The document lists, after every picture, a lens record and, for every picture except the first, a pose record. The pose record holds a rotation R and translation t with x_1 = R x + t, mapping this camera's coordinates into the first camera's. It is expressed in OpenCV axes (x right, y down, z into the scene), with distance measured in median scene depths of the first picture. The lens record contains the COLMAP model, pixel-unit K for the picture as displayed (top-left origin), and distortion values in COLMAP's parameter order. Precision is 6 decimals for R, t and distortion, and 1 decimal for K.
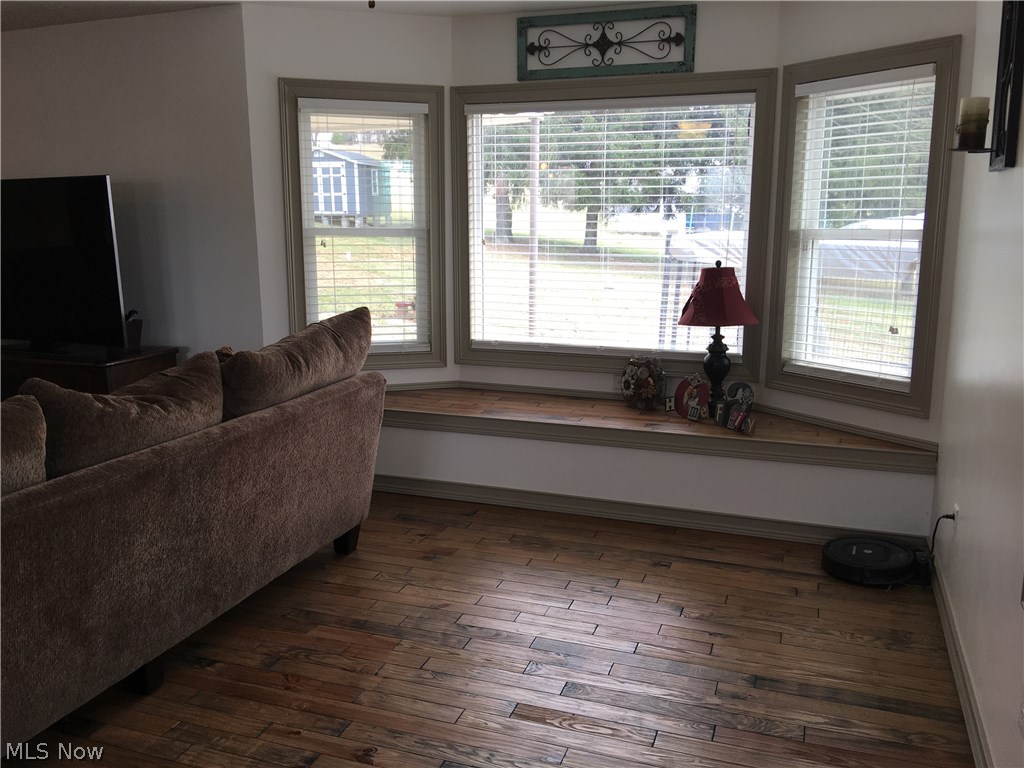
lens RADIAL K [[857.8, 0, 512.3], [0, 857.8, 382.6], [0, 0, 1]] dist [0.070233, -0.122028]
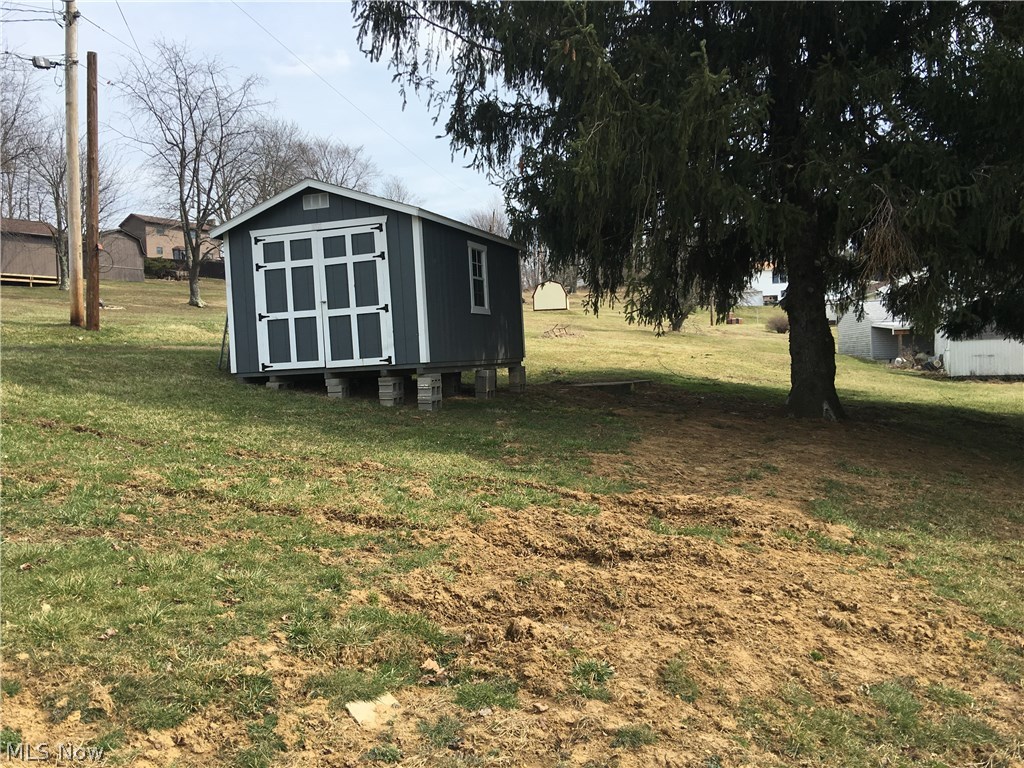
lens RADIAL K [[857.8, 0, 512.1], [0, 857.8, 383.6], [0, 0, 1]] dist [0.070233, -0.122028]
pose [[0.987886, -0.040935, -0.149683, -0.095155], [0.014797, 0.985034, -0.171726, -0.129696], [0.154472, 0.167431, 0.973707, 0.679286]]
